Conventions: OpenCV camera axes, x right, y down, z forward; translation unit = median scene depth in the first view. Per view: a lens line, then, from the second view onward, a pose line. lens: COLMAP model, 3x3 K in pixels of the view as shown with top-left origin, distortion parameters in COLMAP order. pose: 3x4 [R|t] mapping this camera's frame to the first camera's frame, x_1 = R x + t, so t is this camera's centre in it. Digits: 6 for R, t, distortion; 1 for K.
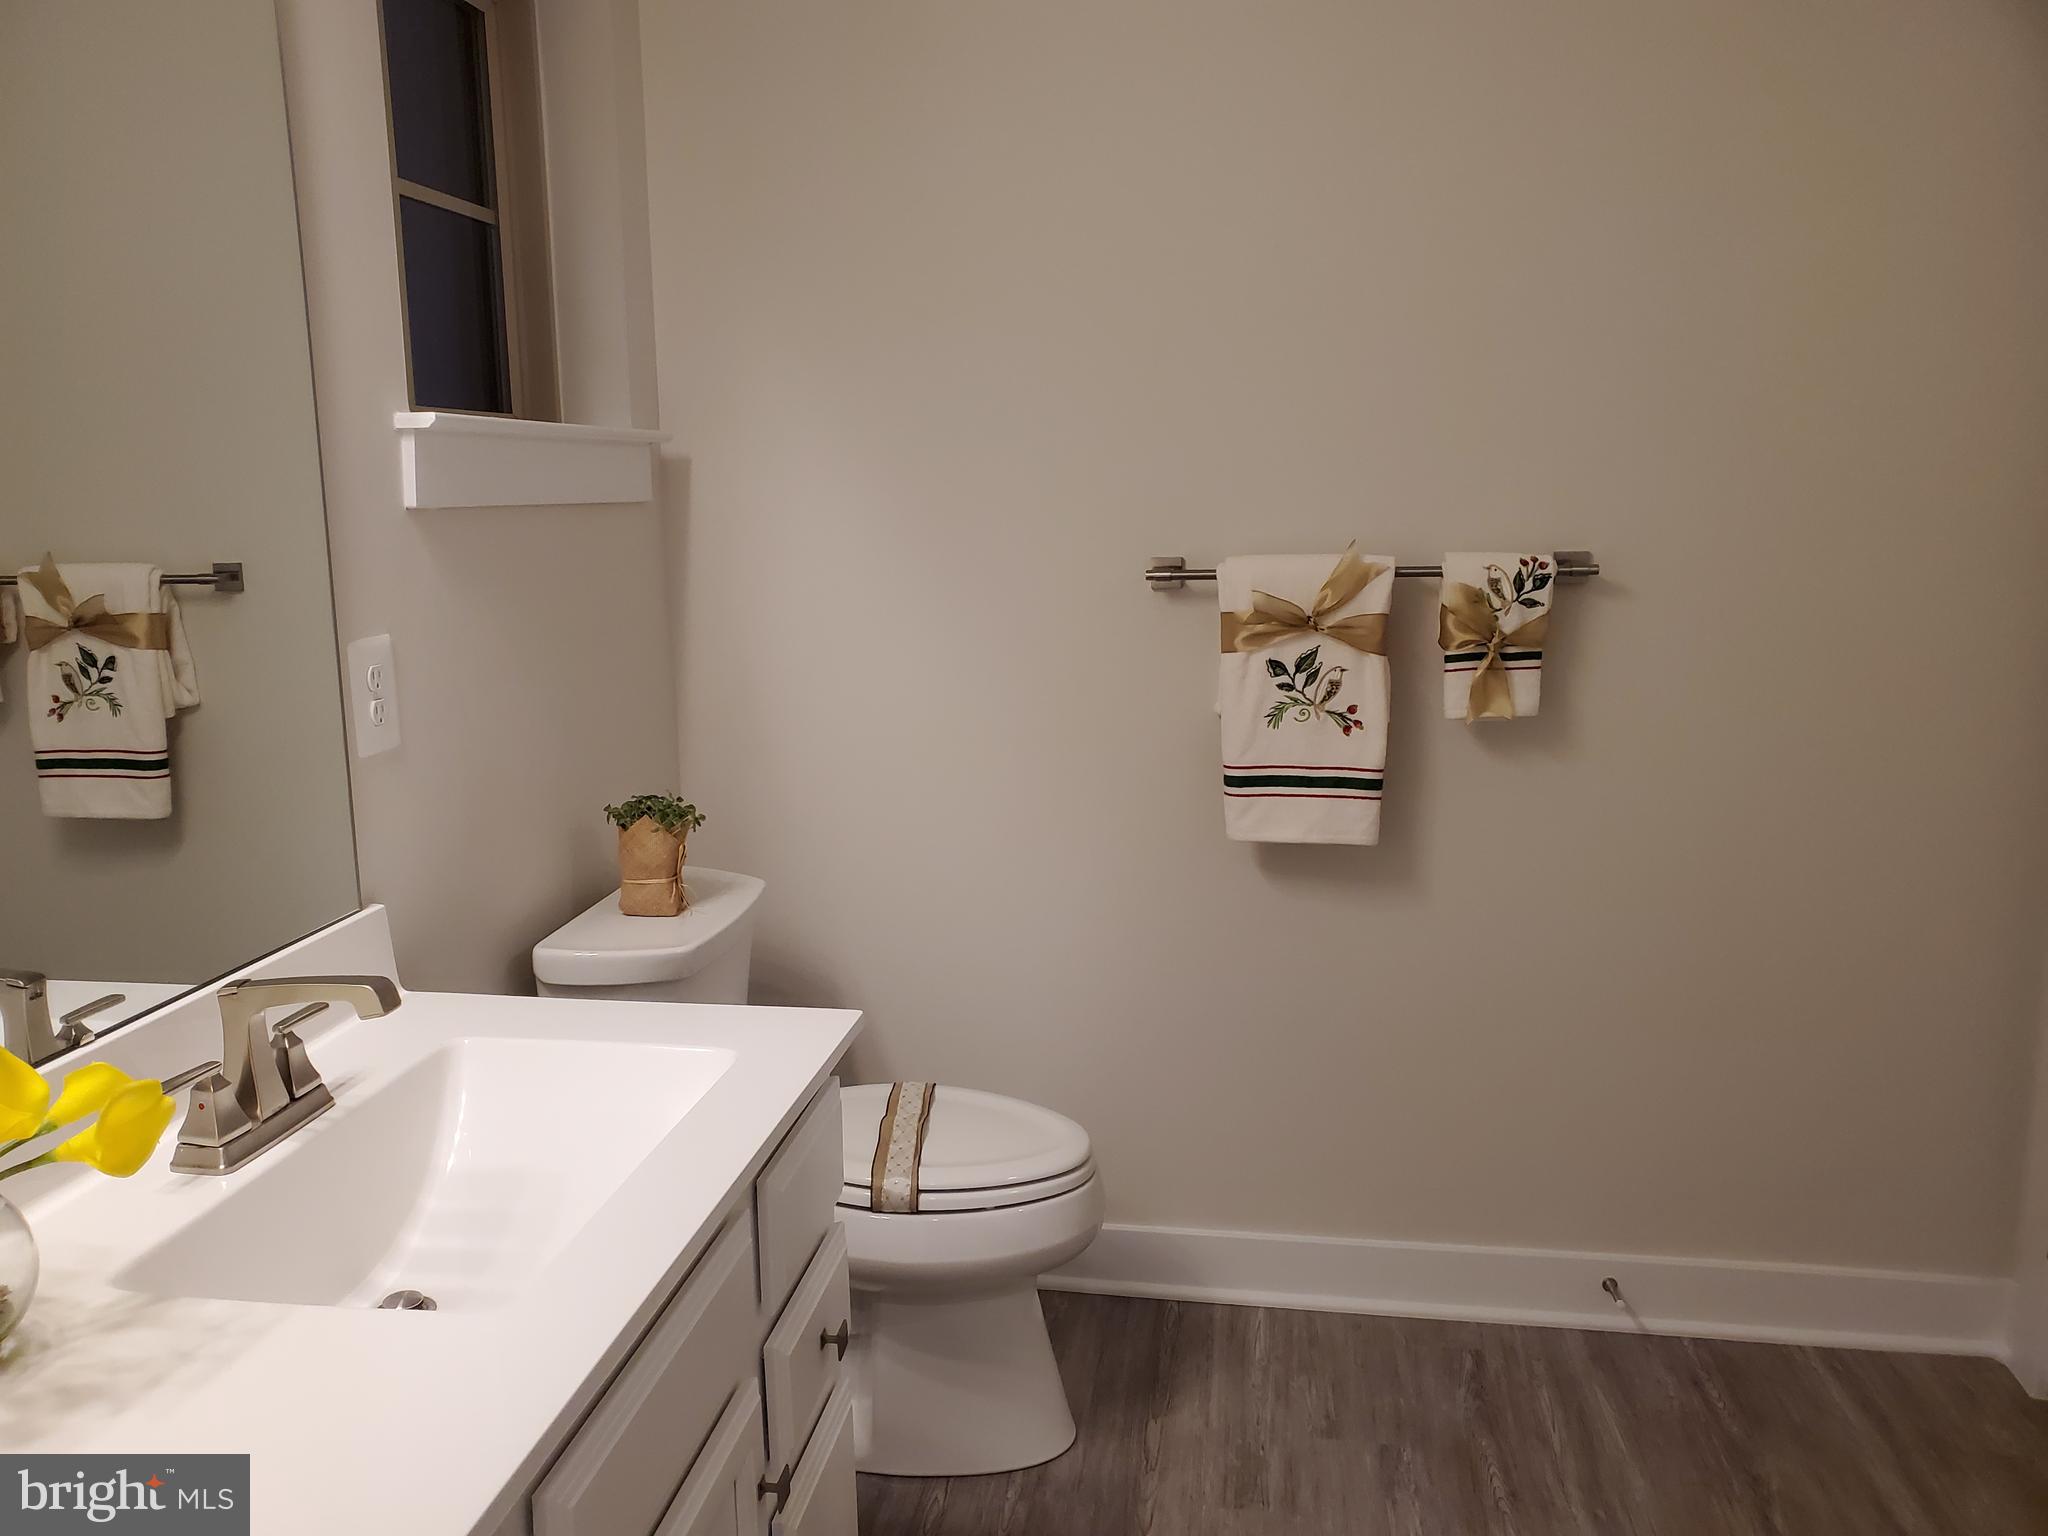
lens RADIAL K [[1578.3, 0, 1003.4], [0, 1578.3, 786.2], [0, 0, 1]] dist [0.009802, -0.008898]
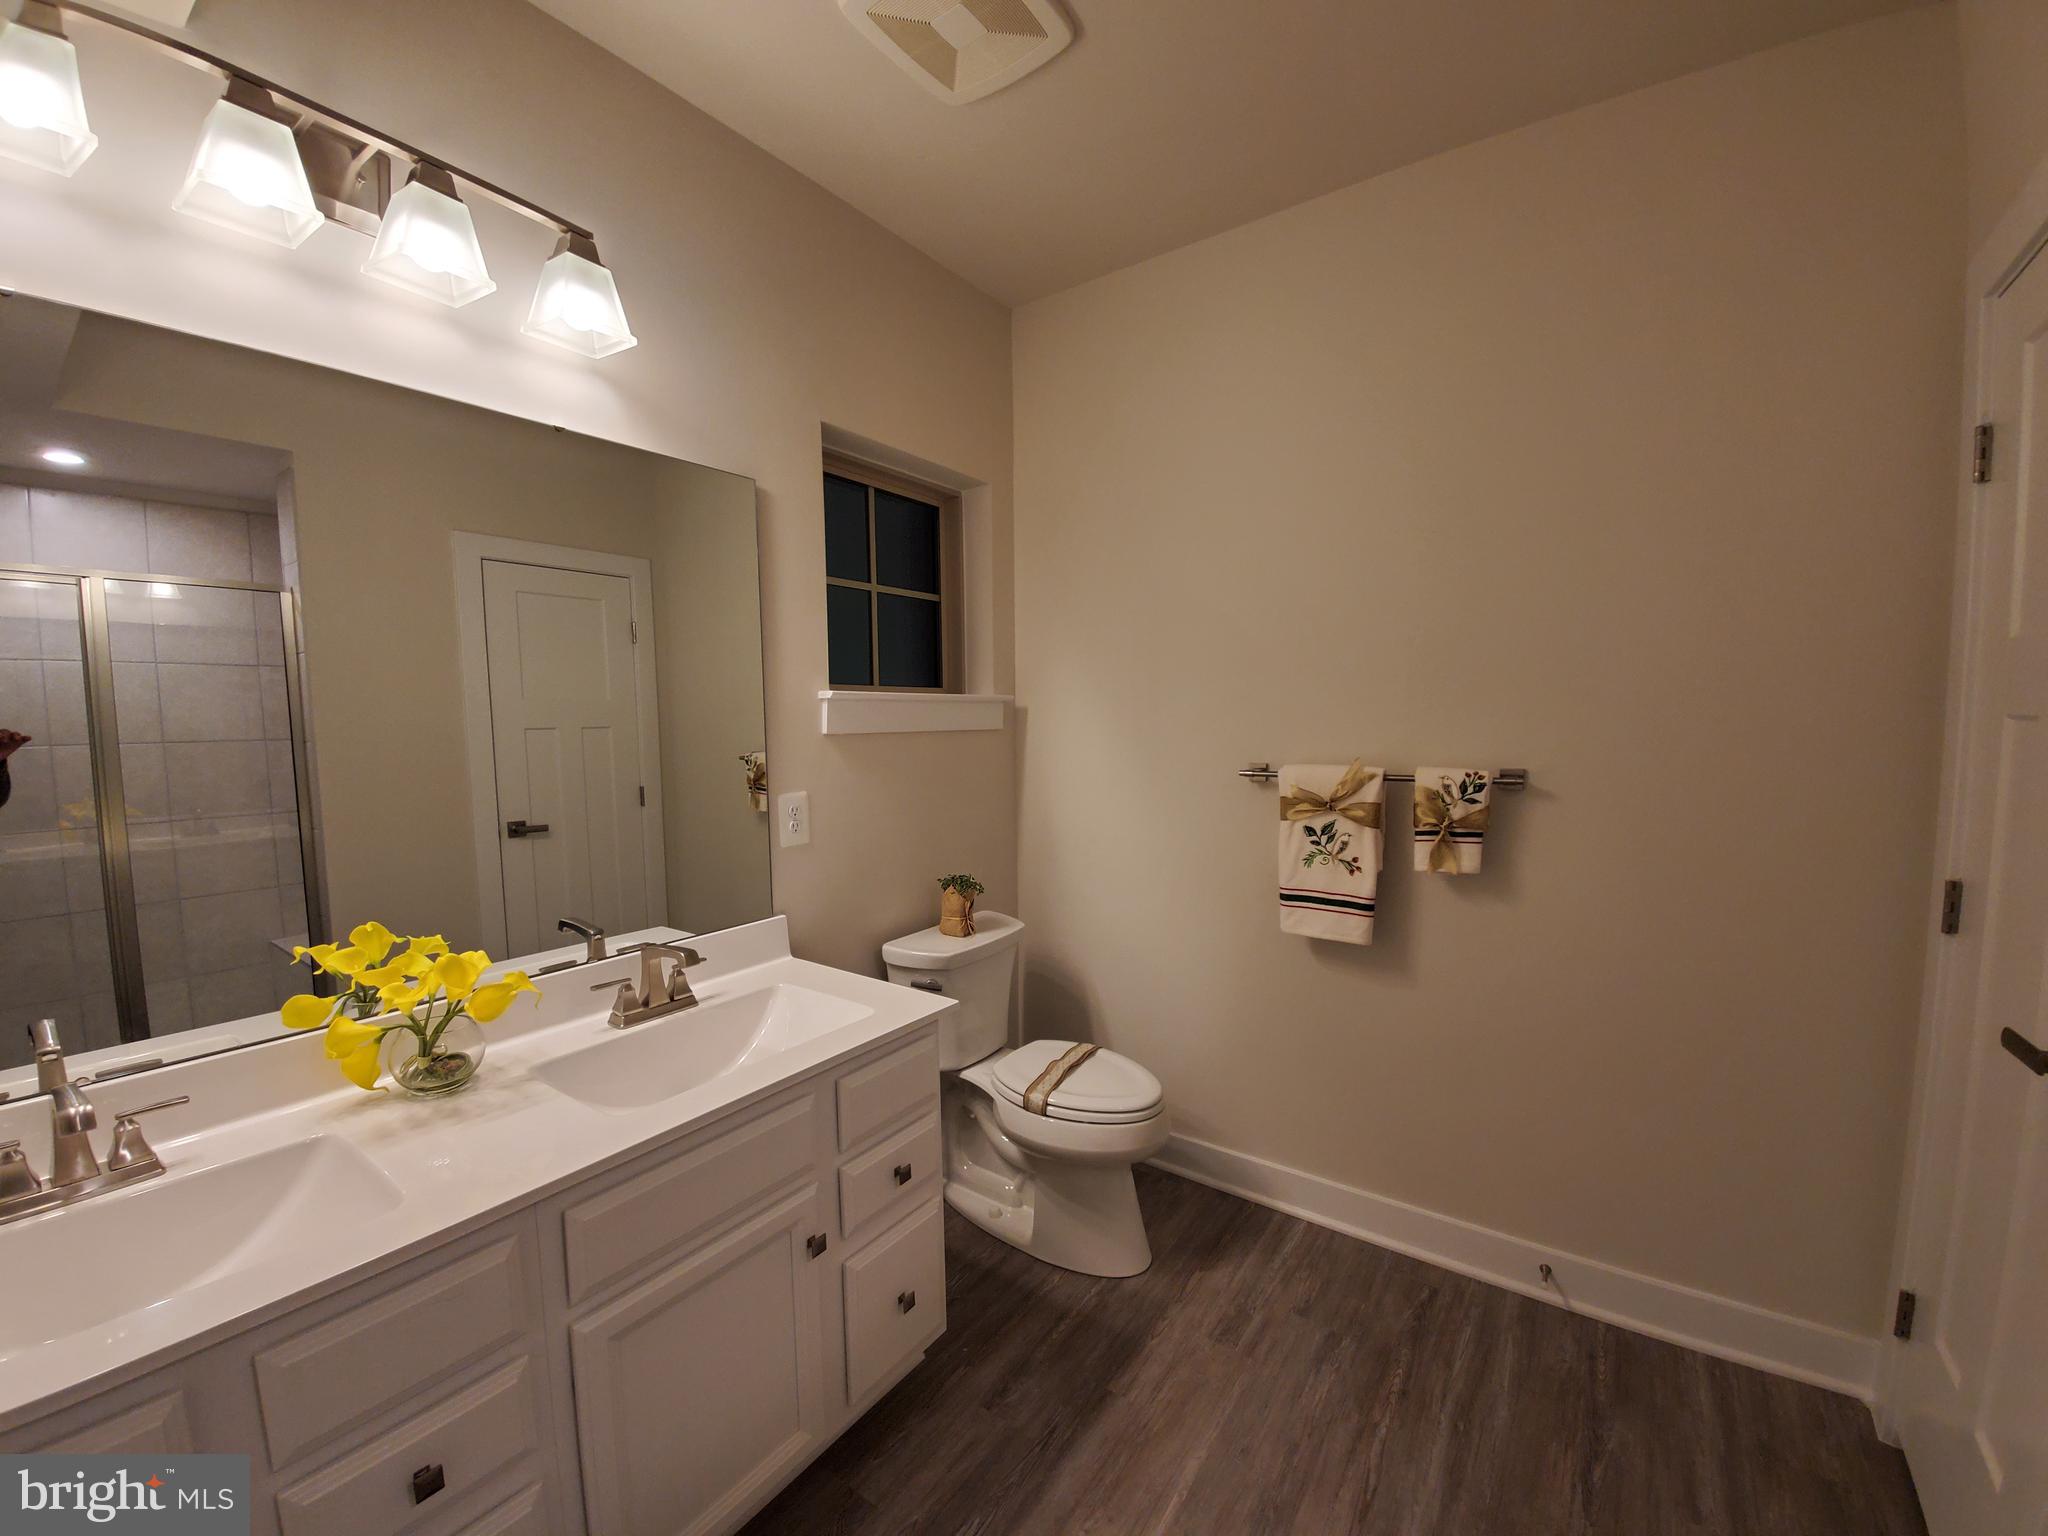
lens RADIAL K [[806.1, 0, 1041.1], [0, 806.1, 787.3], [0, 0, 1]] dist [0.000661, -0.011130]
pose [[0.901473, 0.041231, -0.430868, 0.287945], [-0.082512, 0.993568, -0.077555, -0.031902], [0.424899, 0.105465, 0.899076, 0.100189]]
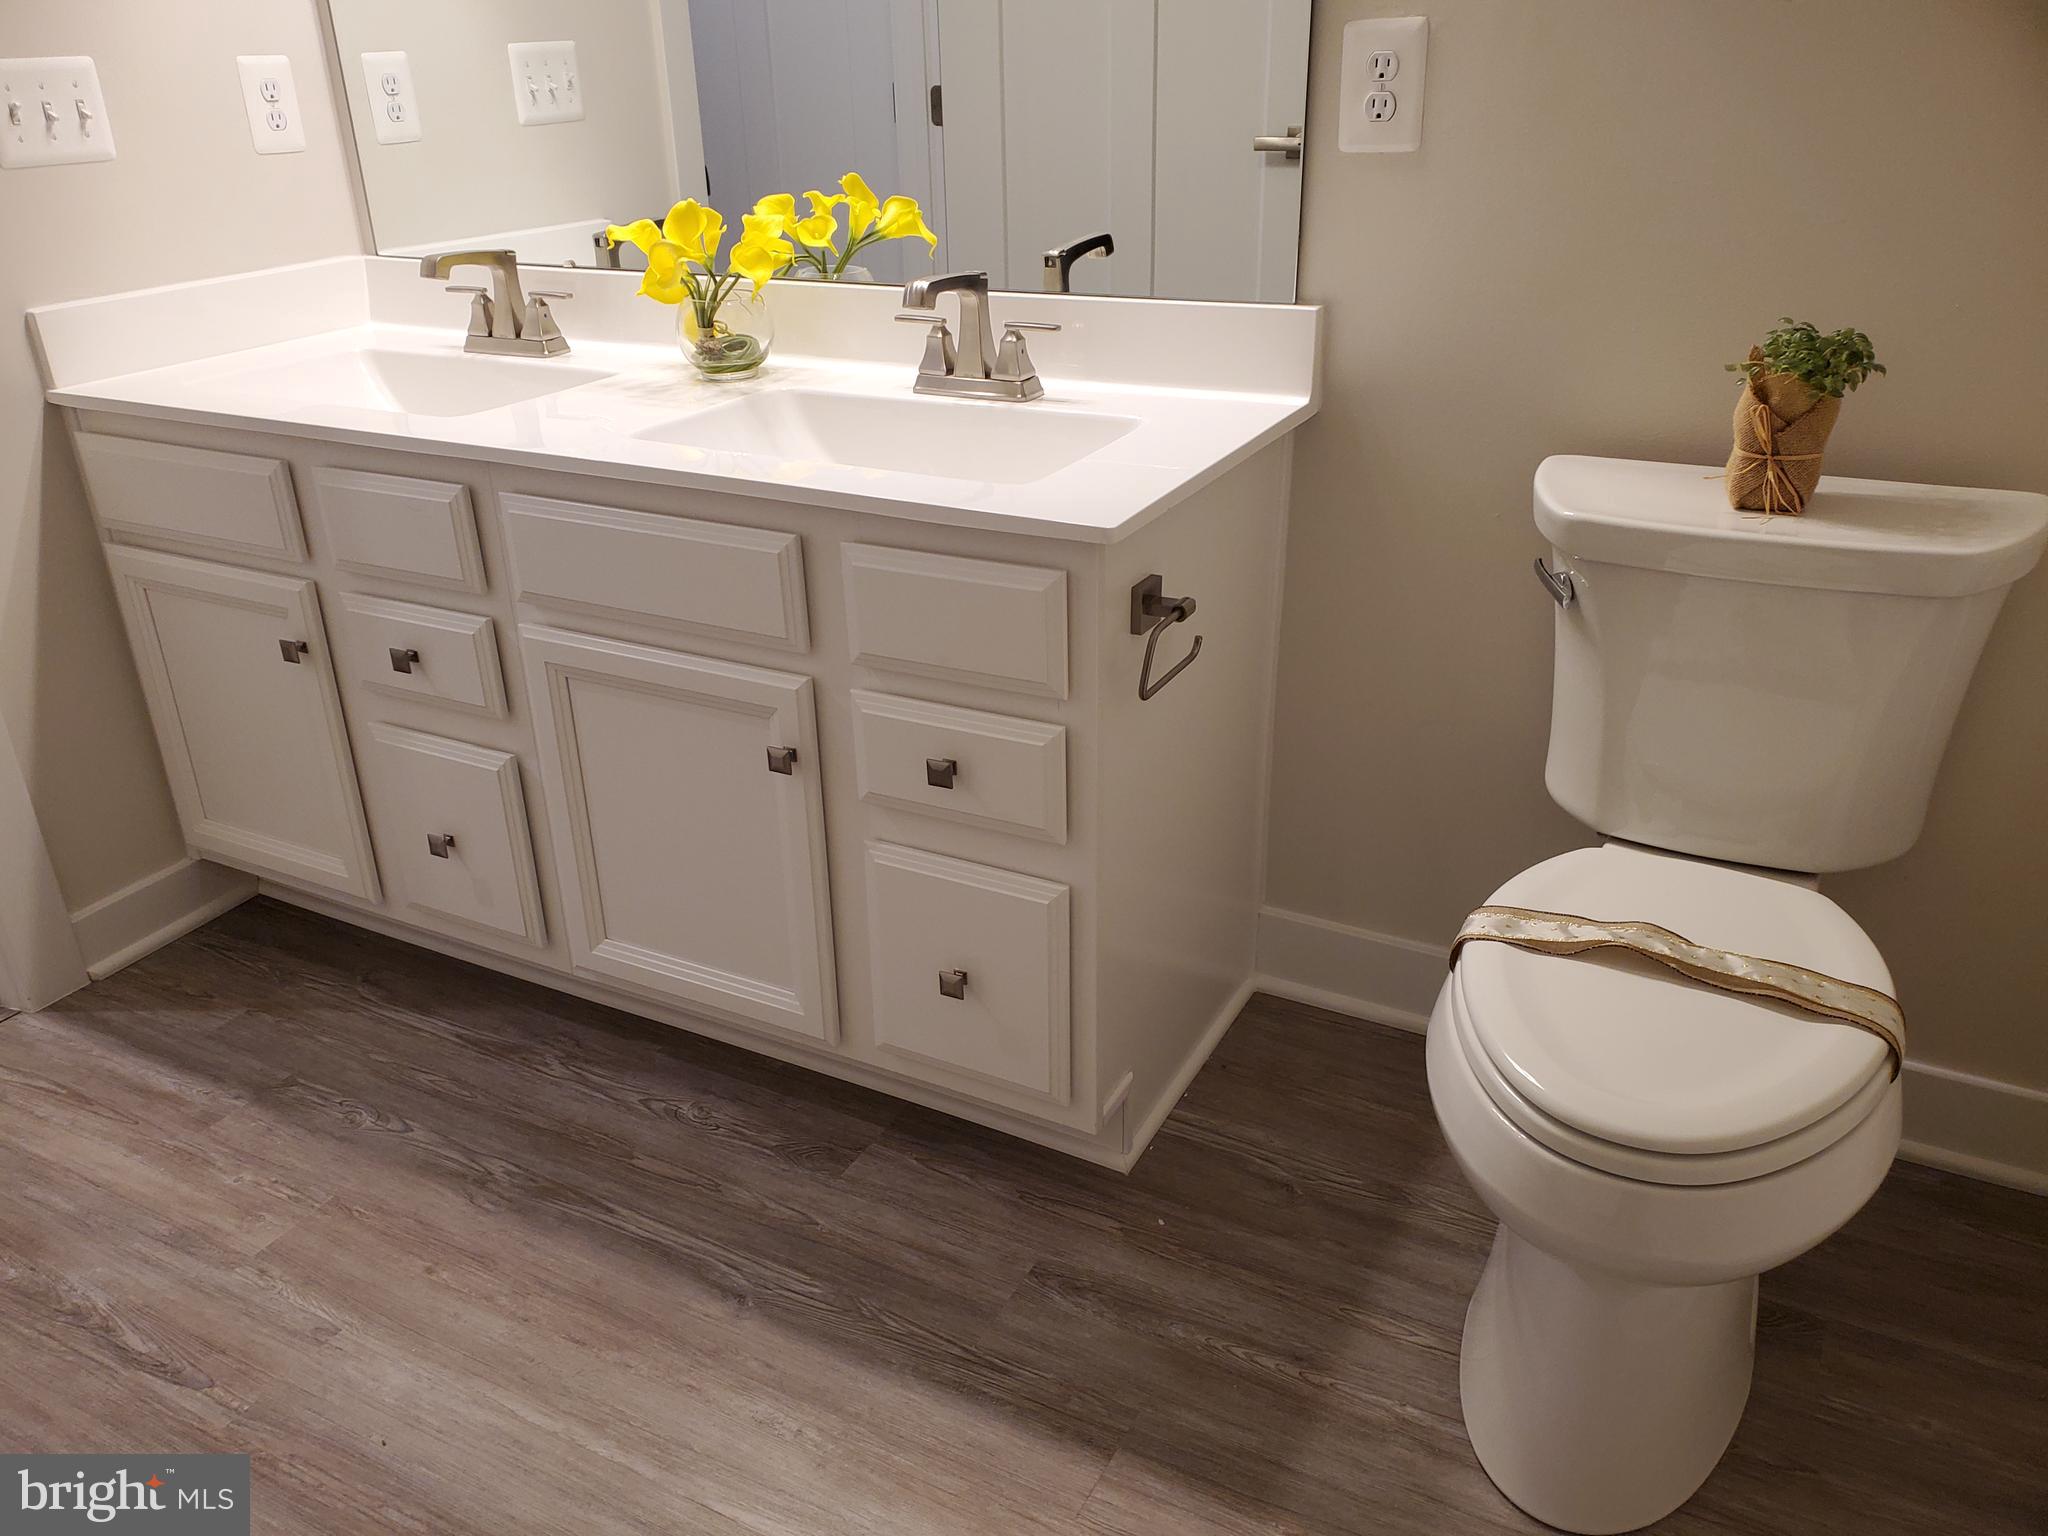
lens RADIAL K [[1578.3, 0, 992.4], [0, 1578.3, 805.6], [0, 0, 1]] dist [0.009802, -0.008898]
pose [[-0.335388, 0.437436, -0.834365, 0.488875], [-0.142732, 0.851844, 0.503973, -0.099925], [0.931205, 0.288117, -0.223262, 0.825038]]
